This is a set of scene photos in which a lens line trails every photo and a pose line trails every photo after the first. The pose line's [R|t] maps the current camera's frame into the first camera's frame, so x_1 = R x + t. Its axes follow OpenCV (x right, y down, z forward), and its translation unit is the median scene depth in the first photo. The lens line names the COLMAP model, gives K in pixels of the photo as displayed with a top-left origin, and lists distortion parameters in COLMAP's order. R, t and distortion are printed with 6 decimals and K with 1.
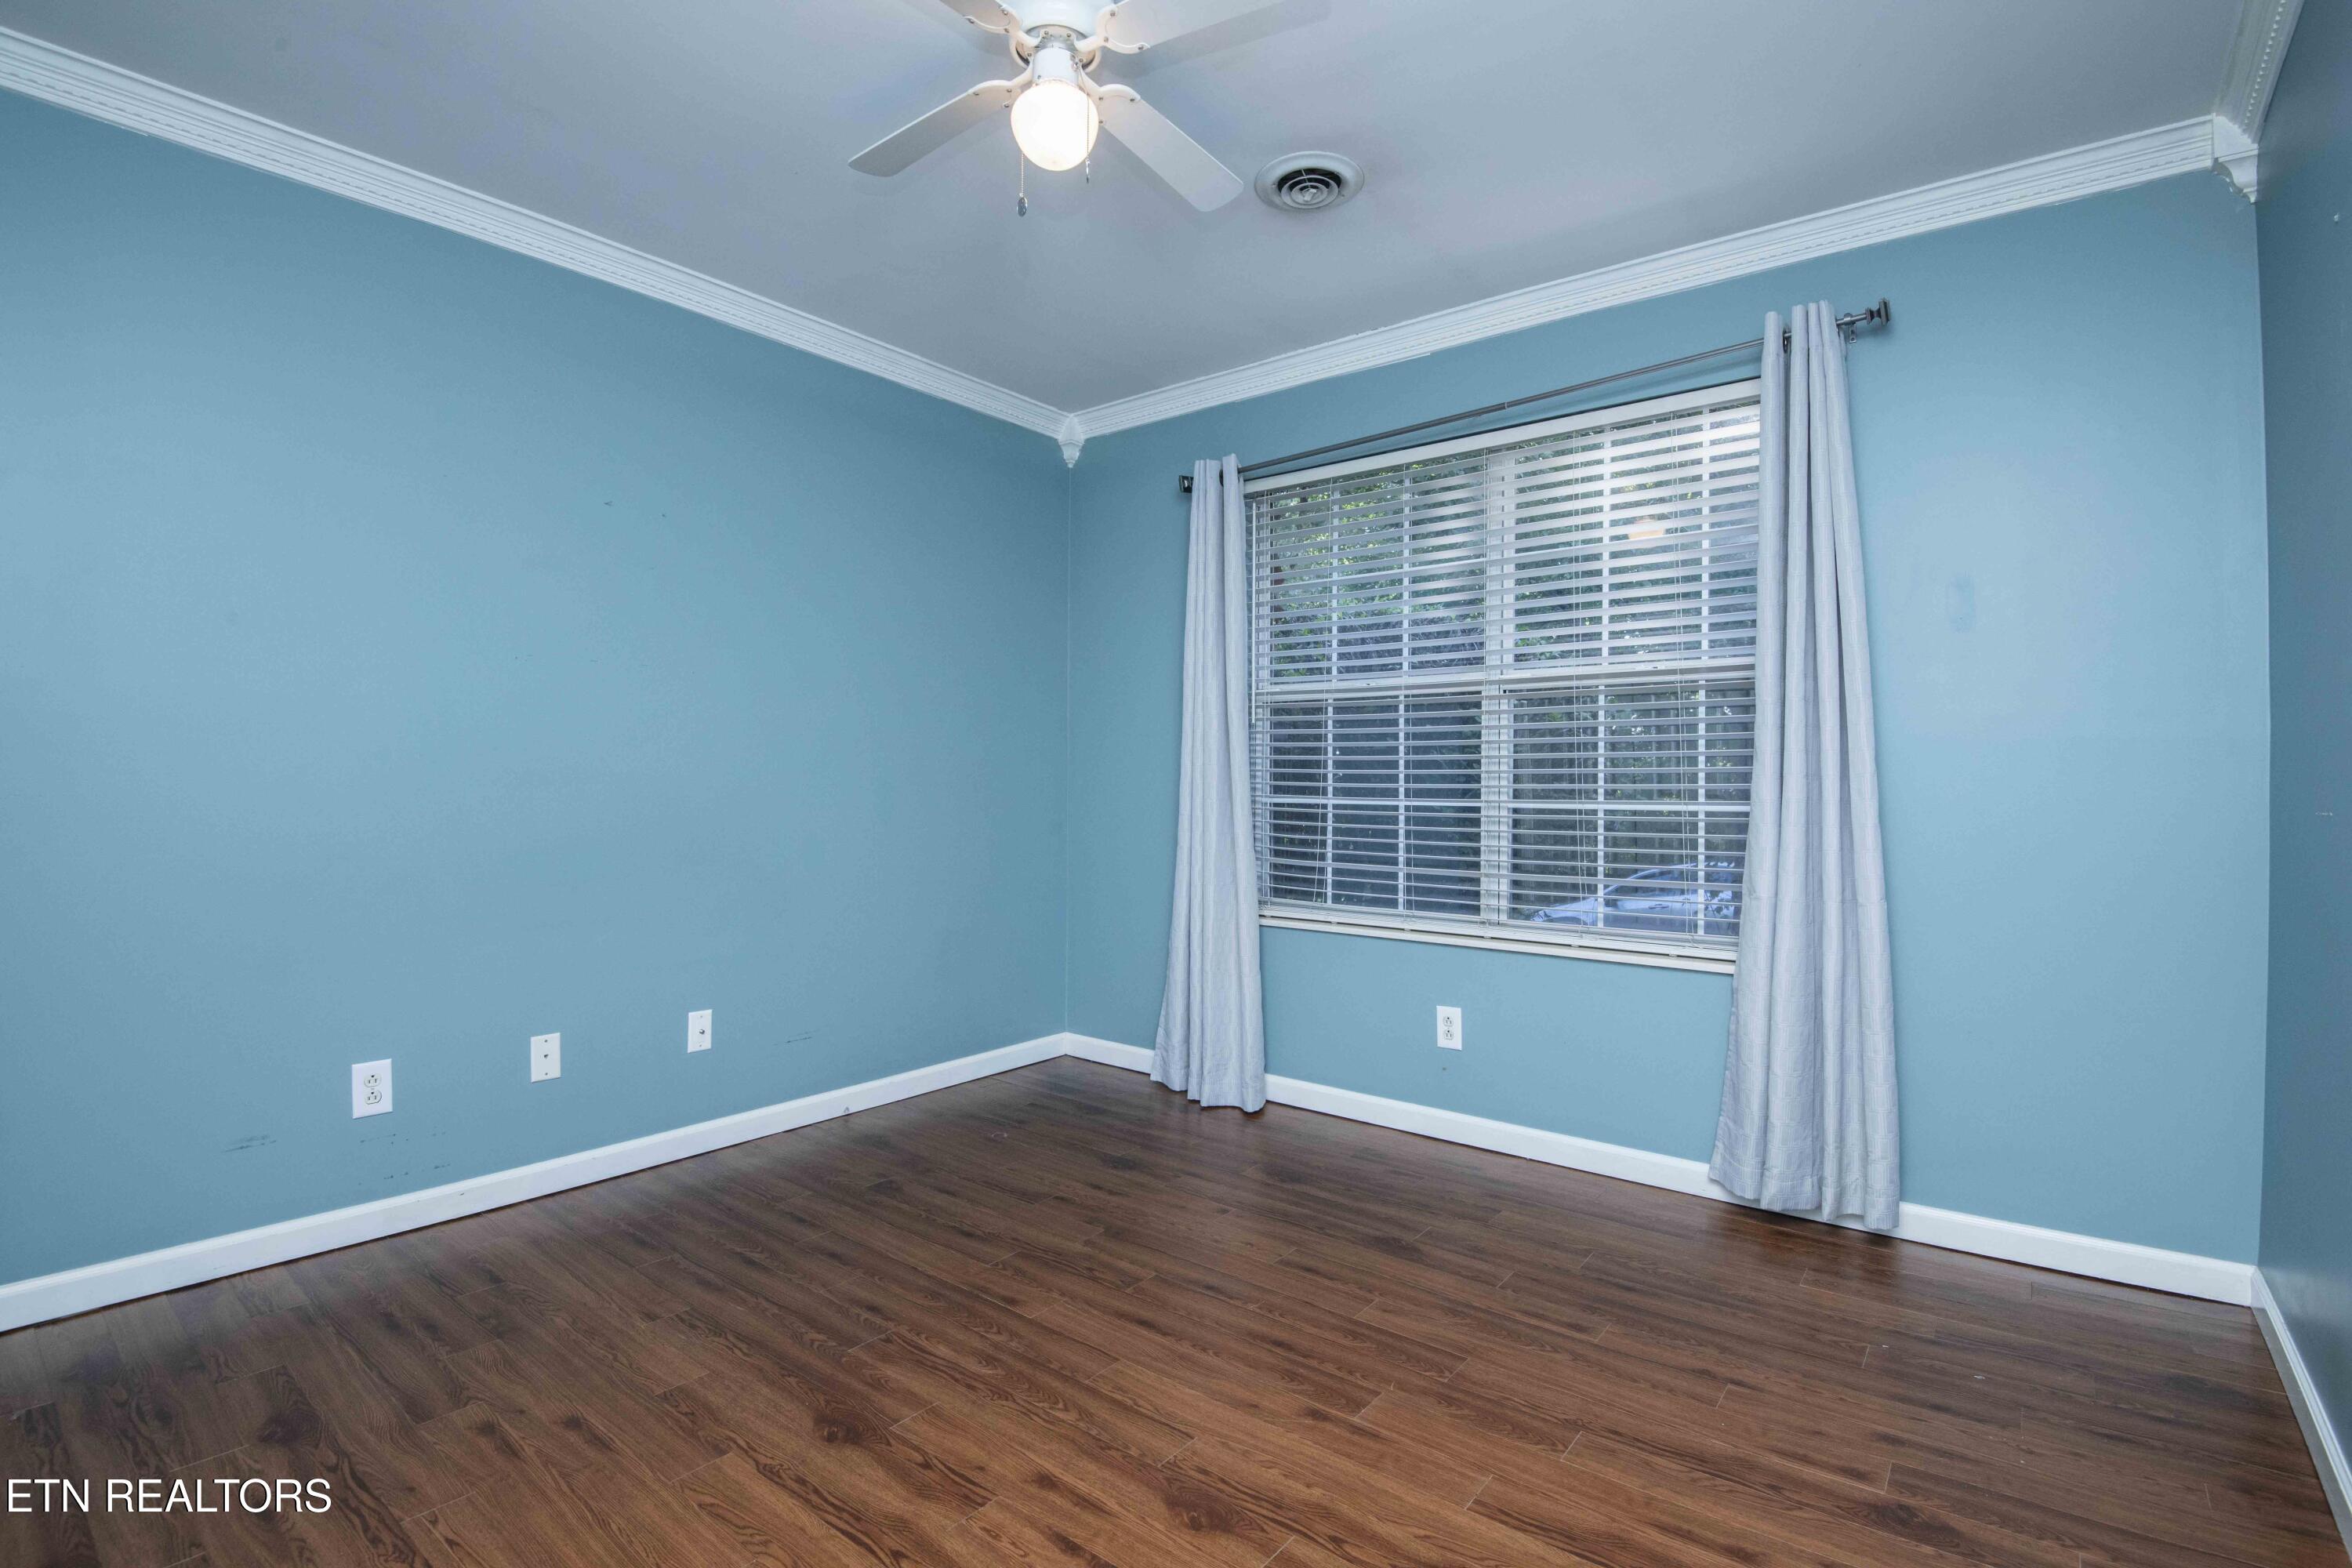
lens RADIAL K [[1085.6, 0, 1184.9], [0, 1085.6, 775.1], [0, 0, 1]] dist [-0.019393, -0.014879]
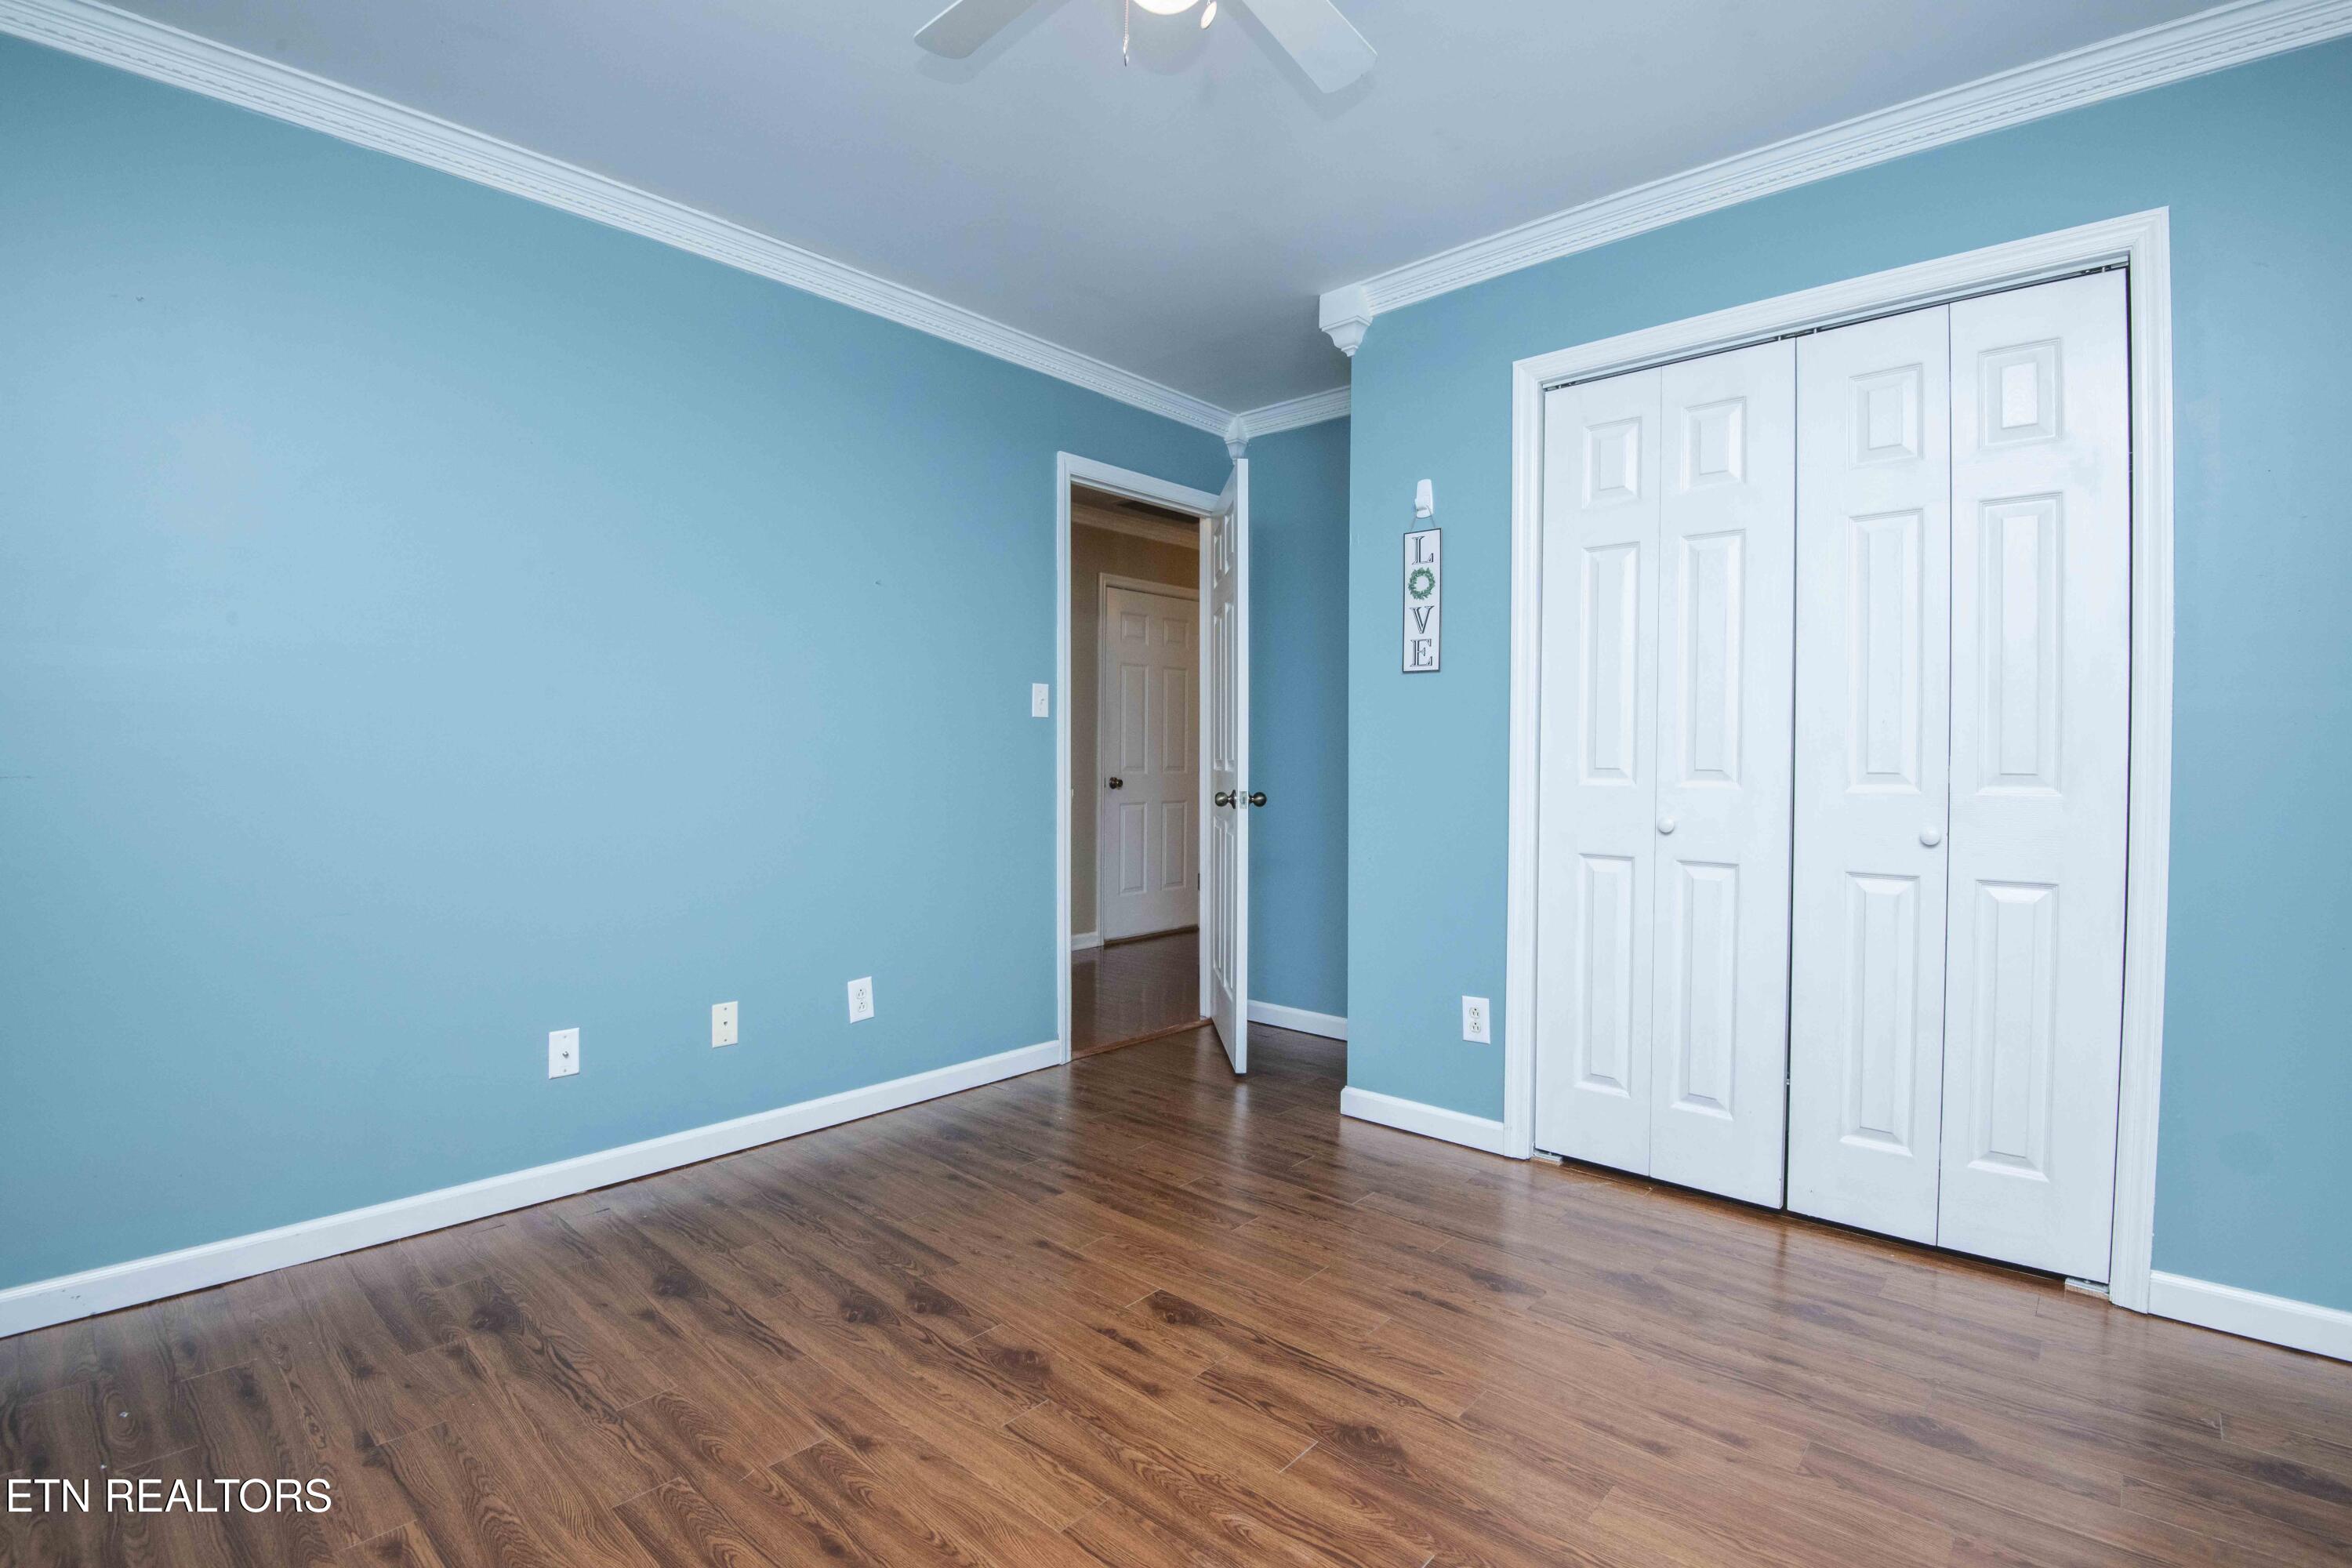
lens RADIAL K [[1085.6, 0, 1174.2], [0, 1085.6, 767.6], [0, 0, 1]] dist [-0.019393, -0.014879]
pose [[-0.997236, -0.011650, 0.073380, -0.168911], [-0.011475, 0.999930, 0.002803, 0.007100], [-0.073408, 0.001953, -0.997300, 1.570392]]
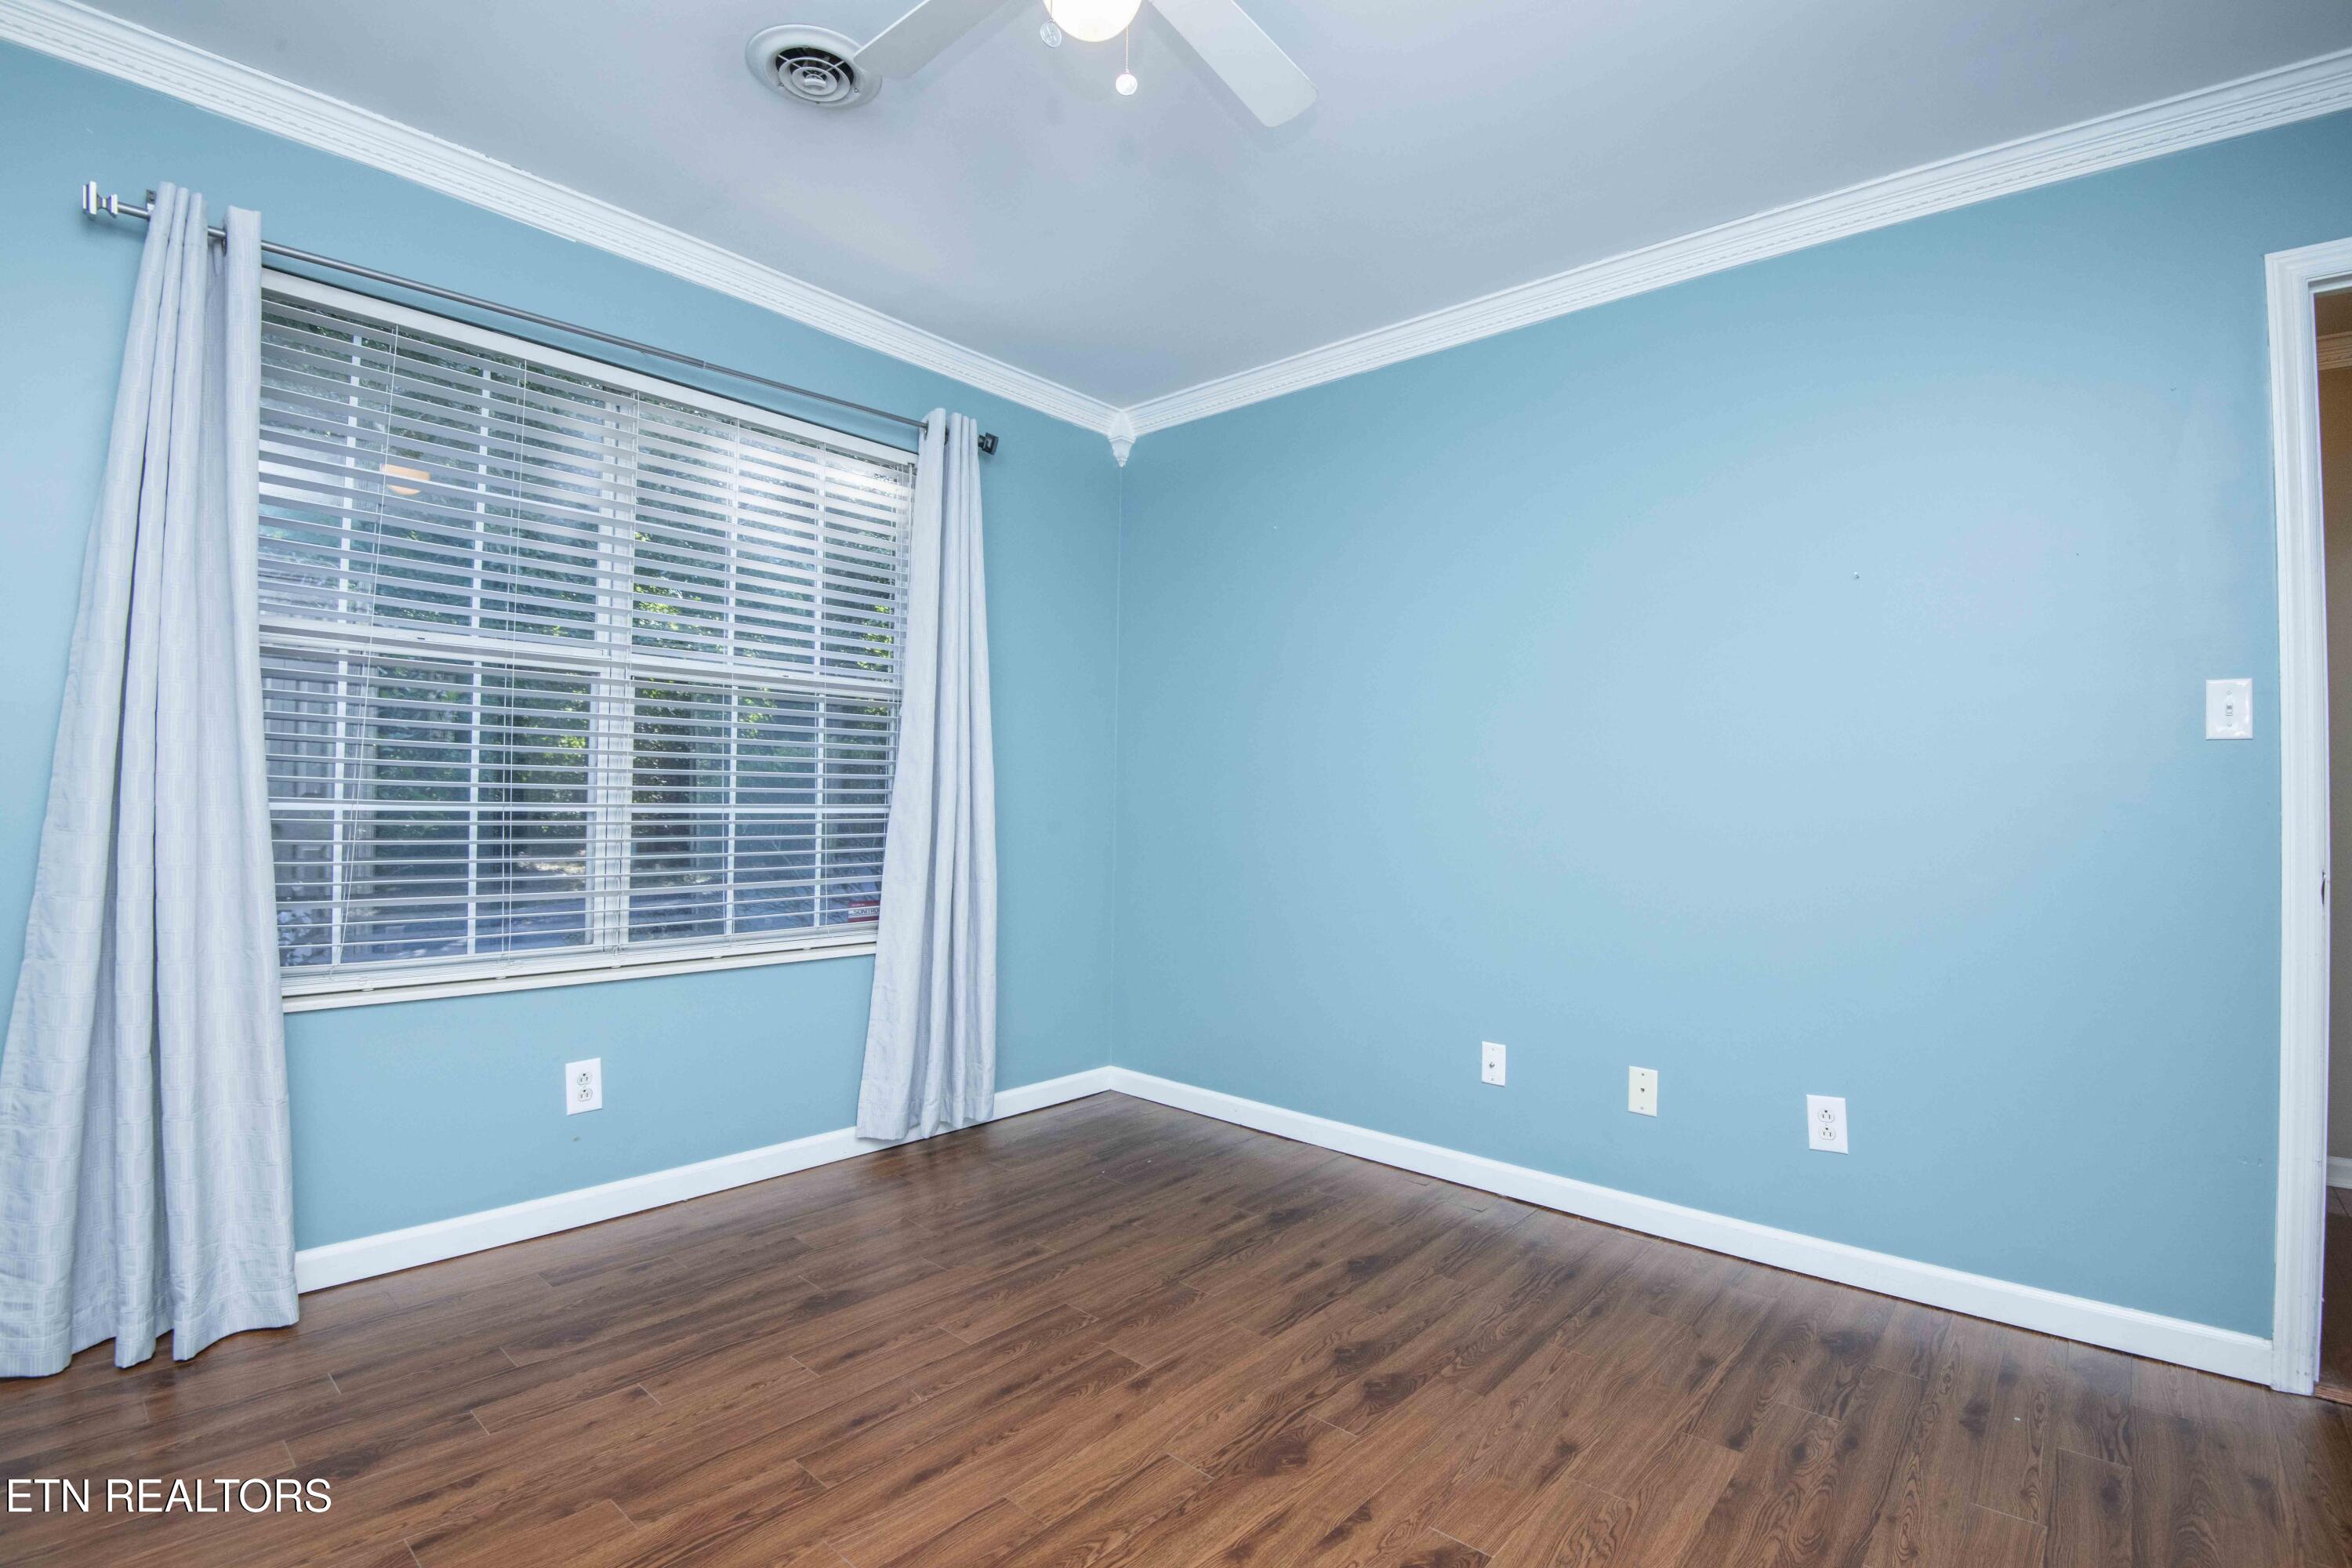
lens RADIAL K [[1085.6, 0, 1189.3], [0, 1085.6, 777.3], [0, 0, 1]] dist [-0.019393, -0.014879]
pose [[0.053406, 0.015481, 0.998453, -0.789379], [-0.024972, 0.999588, -0.014163, 0.004178], [-0.998261, -0.024177, 0.053770, 0.751181]]
